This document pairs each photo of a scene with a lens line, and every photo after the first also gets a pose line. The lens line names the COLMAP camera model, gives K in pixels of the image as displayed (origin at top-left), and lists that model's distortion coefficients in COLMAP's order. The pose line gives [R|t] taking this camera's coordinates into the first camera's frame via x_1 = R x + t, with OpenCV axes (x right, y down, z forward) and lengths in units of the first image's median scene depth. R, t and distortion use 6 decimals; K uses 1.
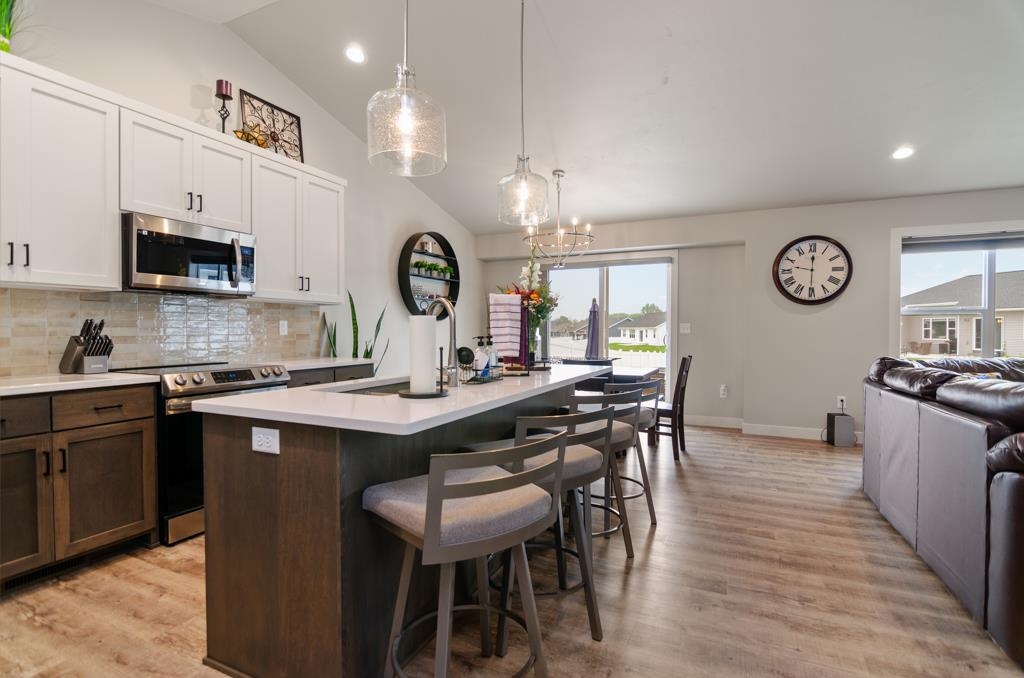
lens RADIAL K [[491.6, 0, 512.0], [0, 491.6, 339.0], [0, 0, 1]] dist [-0.012314, -0.001627]
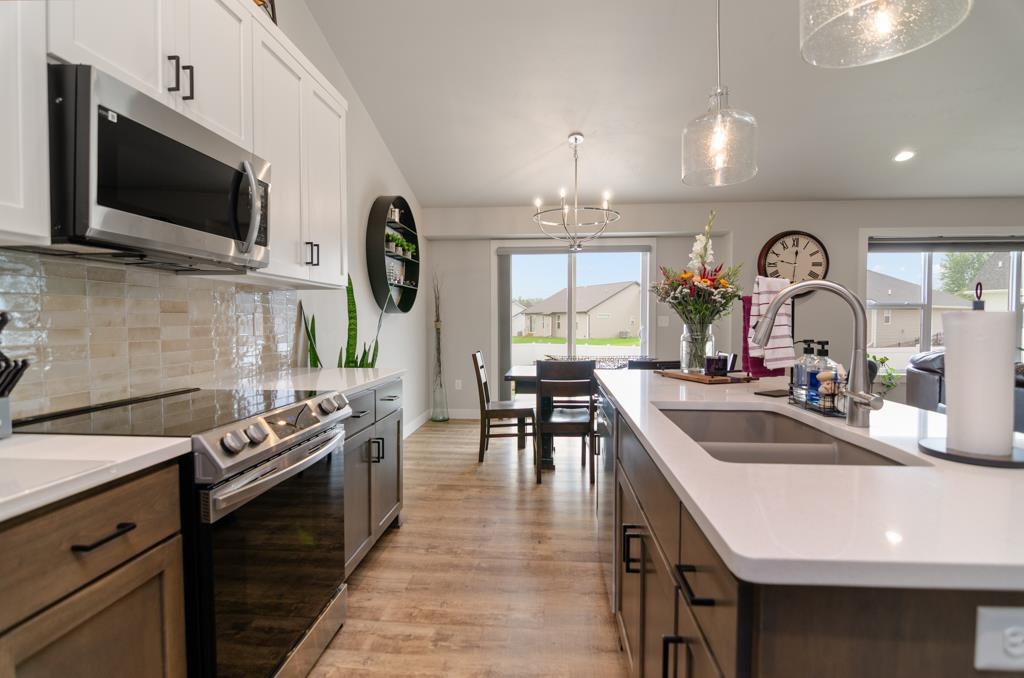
lens RADIAL K [[496.0, 0, 512.0], [0, 496.0, 339.0], [0, 0, 1]] dist [-0.012699, -0.000779]
pose [[0.935032, -0.015767, 0.354214, -0.459369], [0.009071, 0.999748, 0.020556, -0.017251], [-0.354449, -0.016008, 0.934938, 0.360333]]
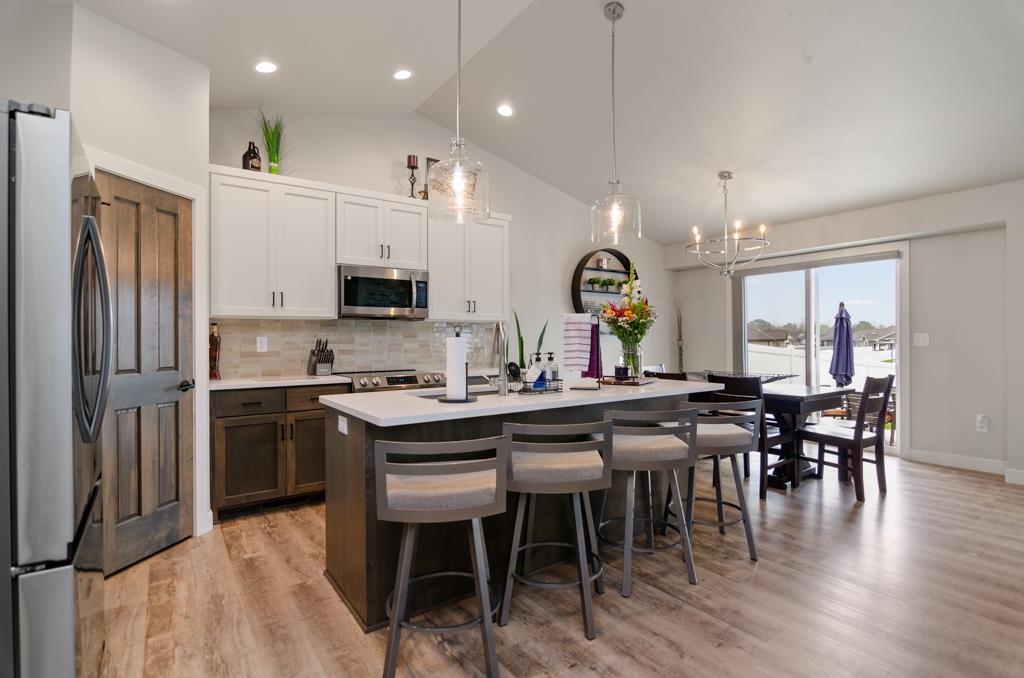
lens RADIAL K [[496.0, 0, 512.0], [0, 496.0, 339.0], [0, 0, 1]] dist [-0.012699, -0.000779]
pose [[0.869132, -0.006574, -0.494537, 0.302518], [-0.002842, 0.999829, -0.018284, -0.011006], [0.494572, 0.017297, 0.868964, -0.017773]]
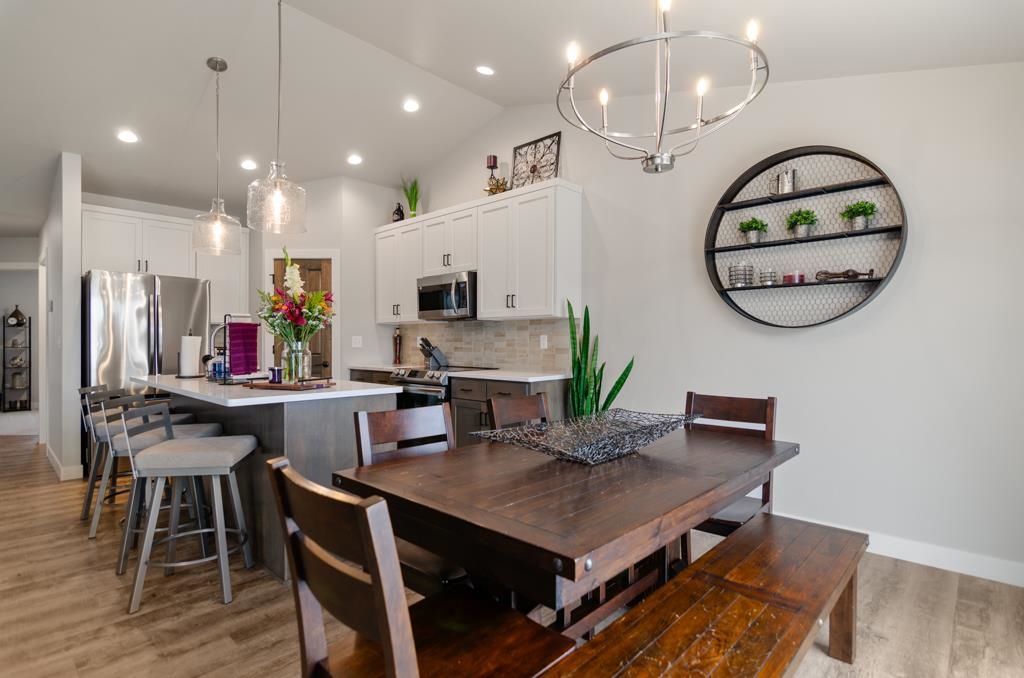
lens RADIAL K [[507.9, 0, 512.0], [0, 507.9, 339.0], [0, 0, 1]] dist [-0.014110, -0.000387]
pose [[-0.304569, -0.004452, -0.952480, 0.708452], [-0.017026, 0.999855, 0.000771, -0.034035], [0.952338, 0.016452, -0.304600, 1.498638]]
